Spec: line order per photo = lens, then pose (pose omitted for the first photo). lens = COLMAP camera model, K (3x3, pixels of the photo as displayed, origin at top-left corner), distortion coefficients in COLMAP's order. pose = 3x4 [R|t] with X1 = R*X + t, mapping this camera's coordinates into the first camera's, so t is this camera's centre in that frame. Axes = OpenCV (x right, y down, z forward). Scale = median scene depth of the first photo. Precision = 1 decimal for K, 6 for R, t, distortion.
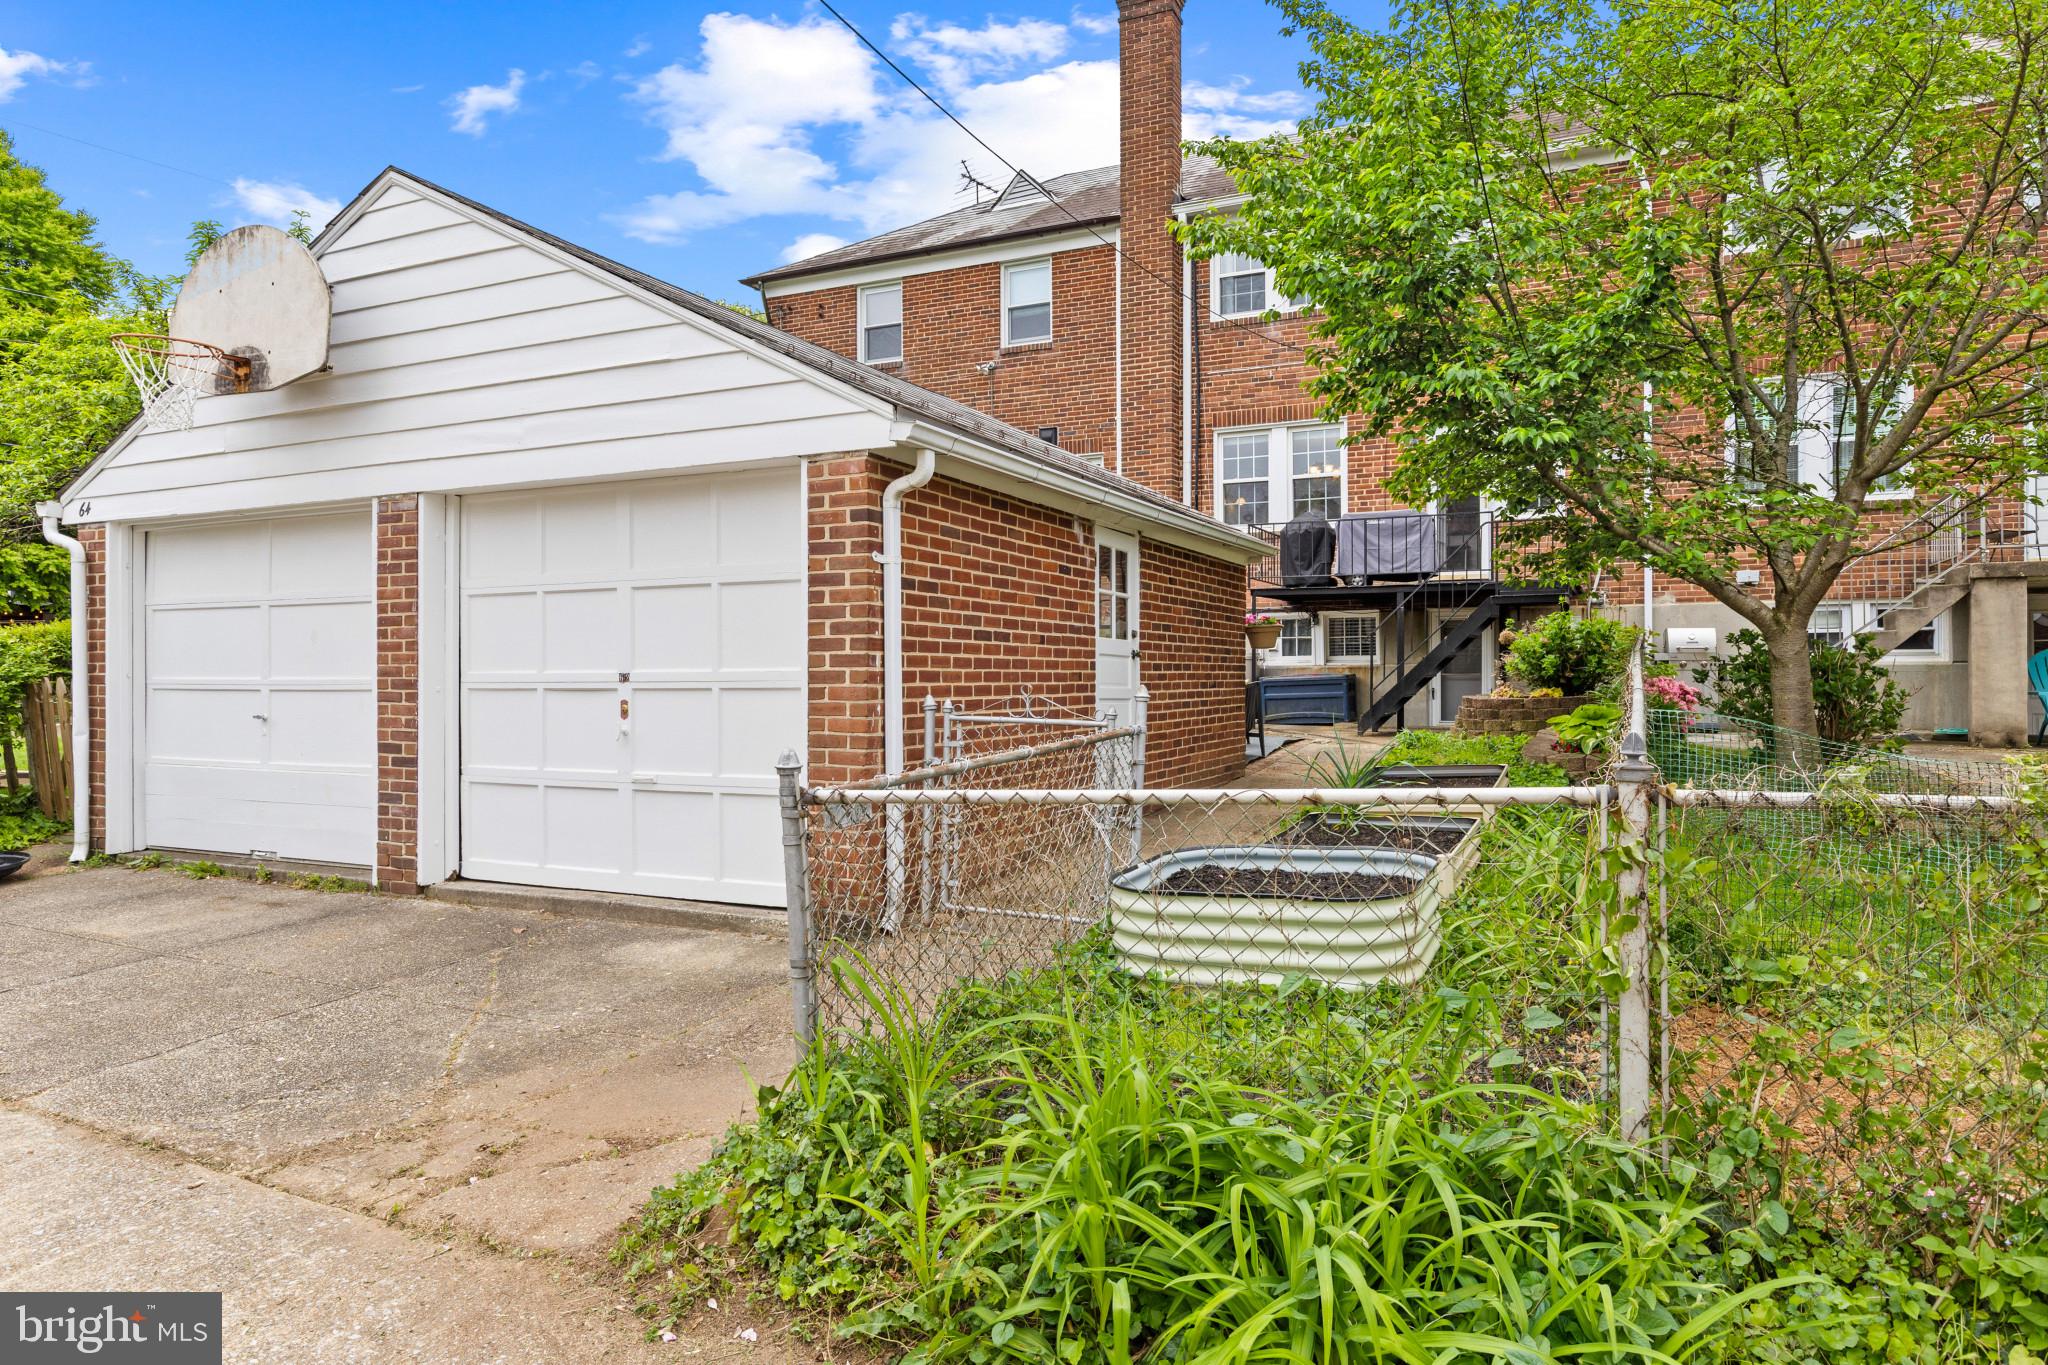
lens RADIAL K [[1258.7, 0, 1025.6], [0, 1258.7, 673.6], [0, 0, 1]] dist [0.004091, -0.005727]
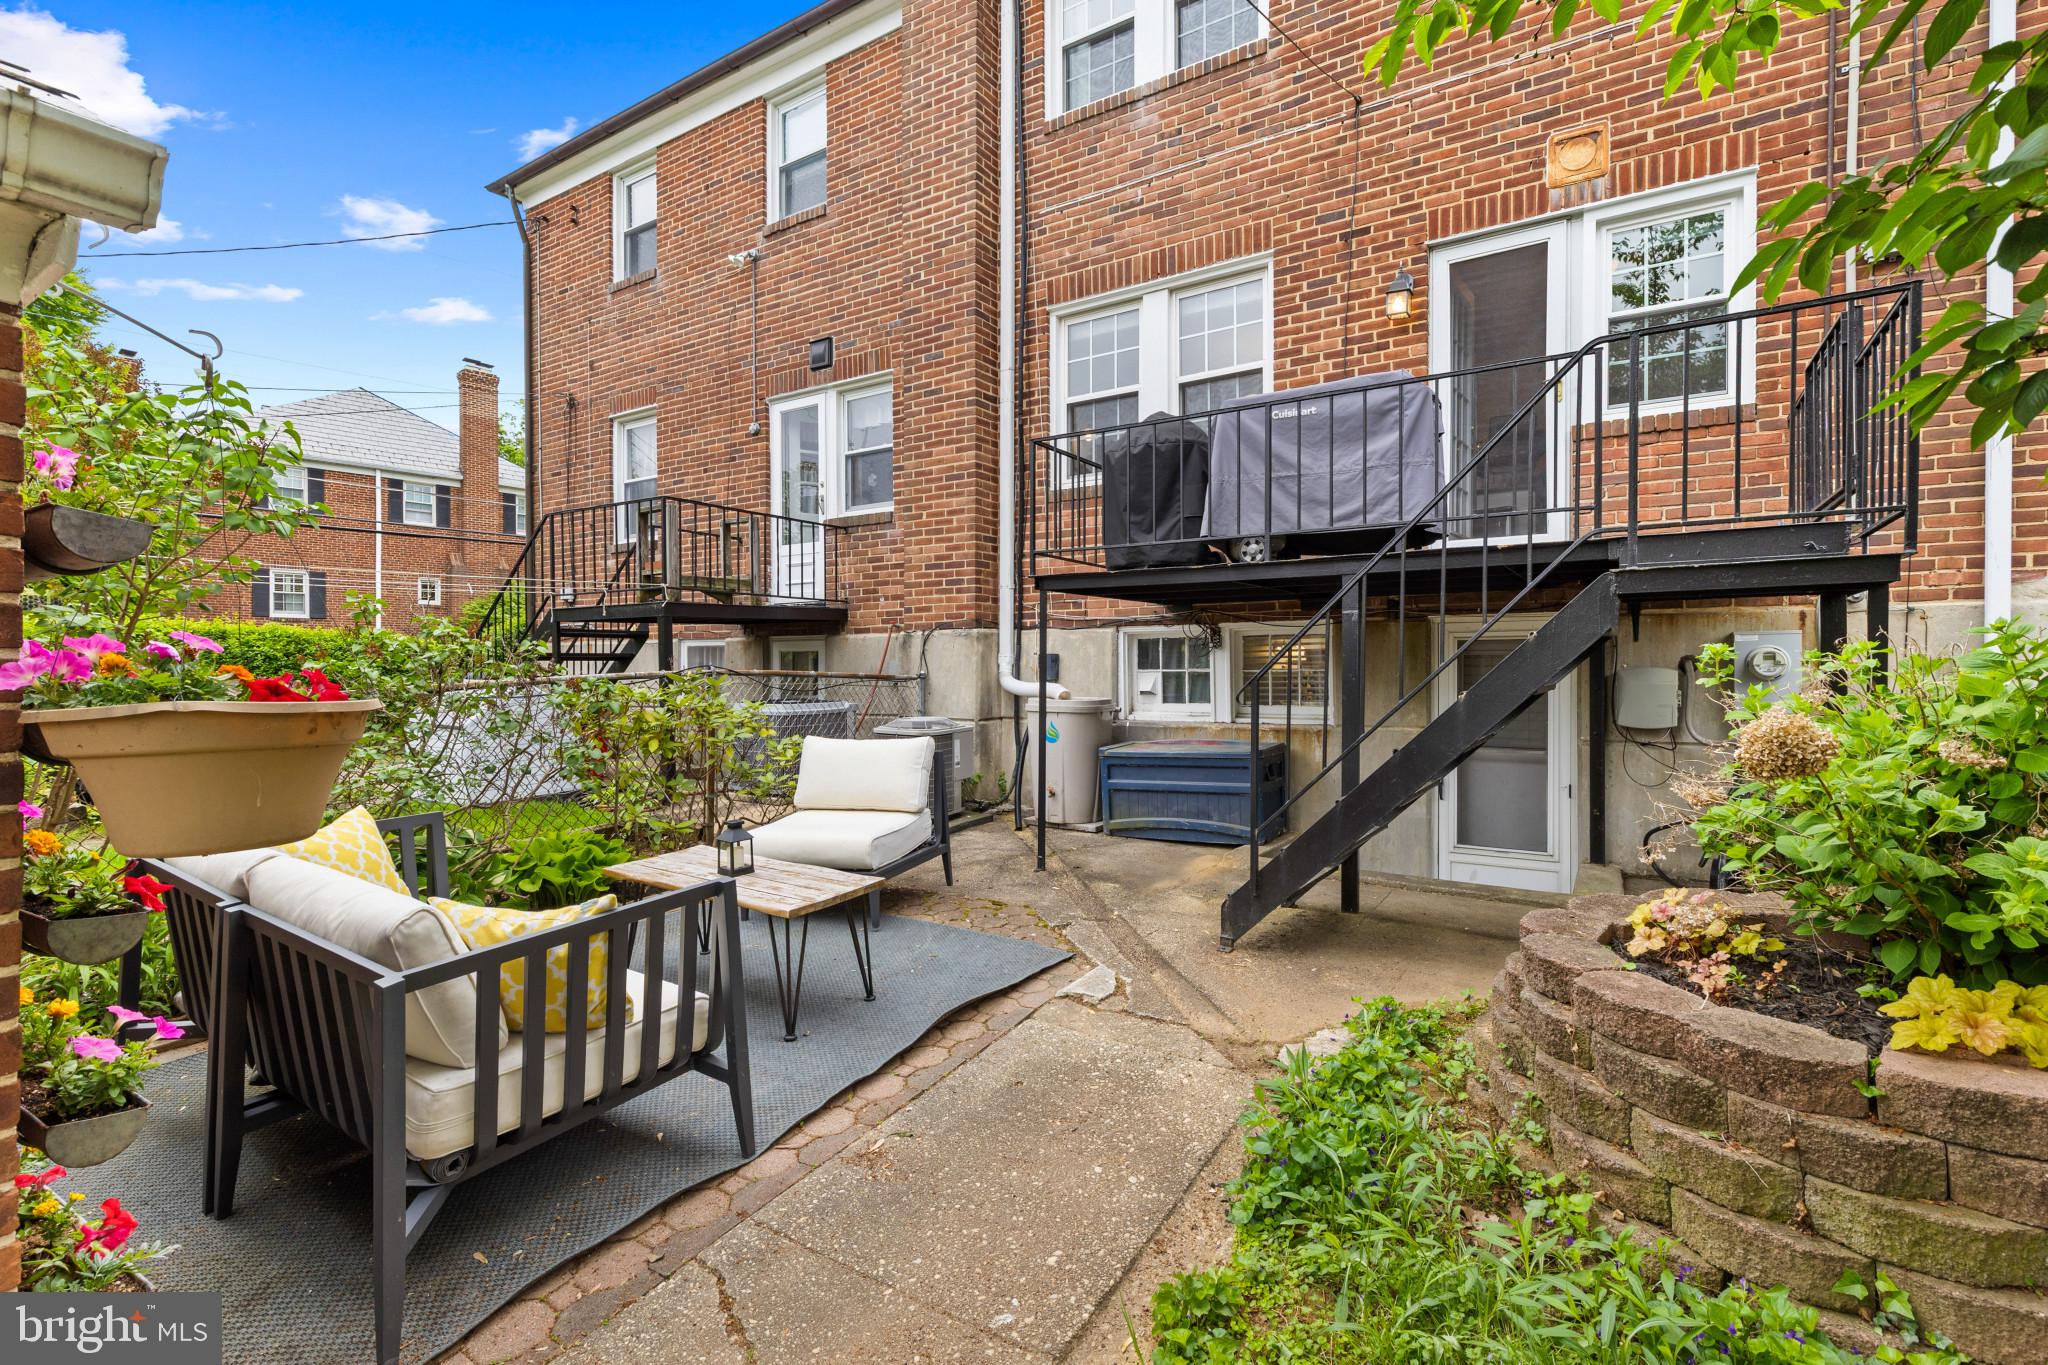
lens RADIAL K [[925.8, 0, 1034.6], [0, 925.8, 675.1], [0, 0, 1]] dist [0.004306, -0.000902]
pose [[0.992581, 0.001398, -0.121578, 0.486291], [-0.000807, 0.999988, 0.004913, -0.069835], [0.121583, -0.004778, 0.992570, 1.439899]]
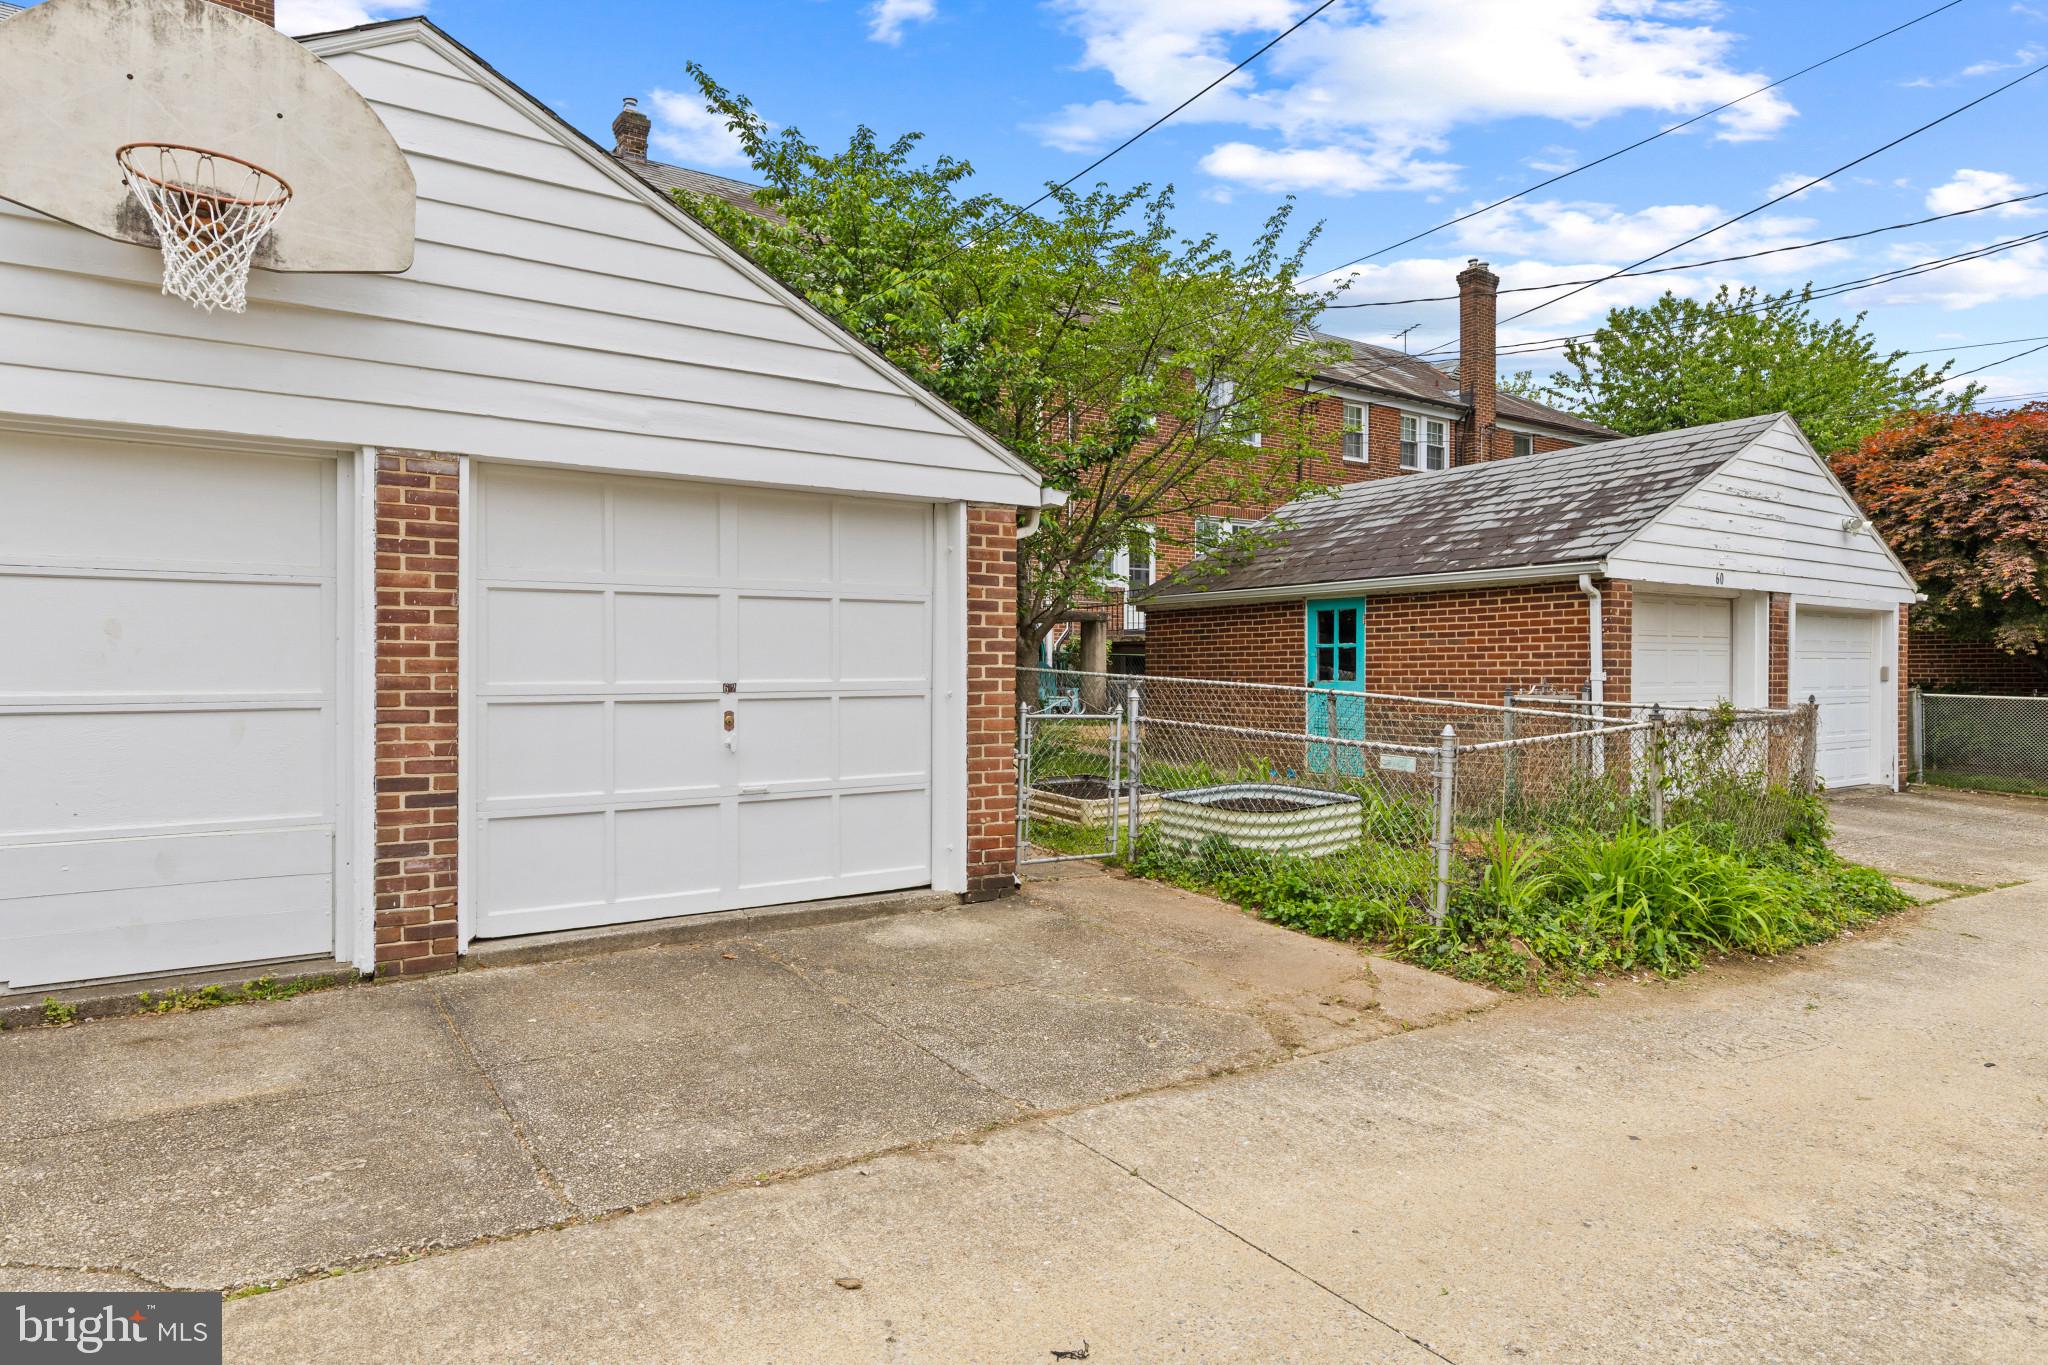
lens RADIAL K [[1258.7, 0, 1029.7], [0, 1258.7, 696.2], [0, 0, 1]] dist [0.004091, -0.005727]
pose [[0.480817, -0.014935, 0.876694, -0.998424], [-0.000486, 0.999850, 0.017299, -0.007116], [-0.876821, -0.008744, 0.480737, 0.311610]]
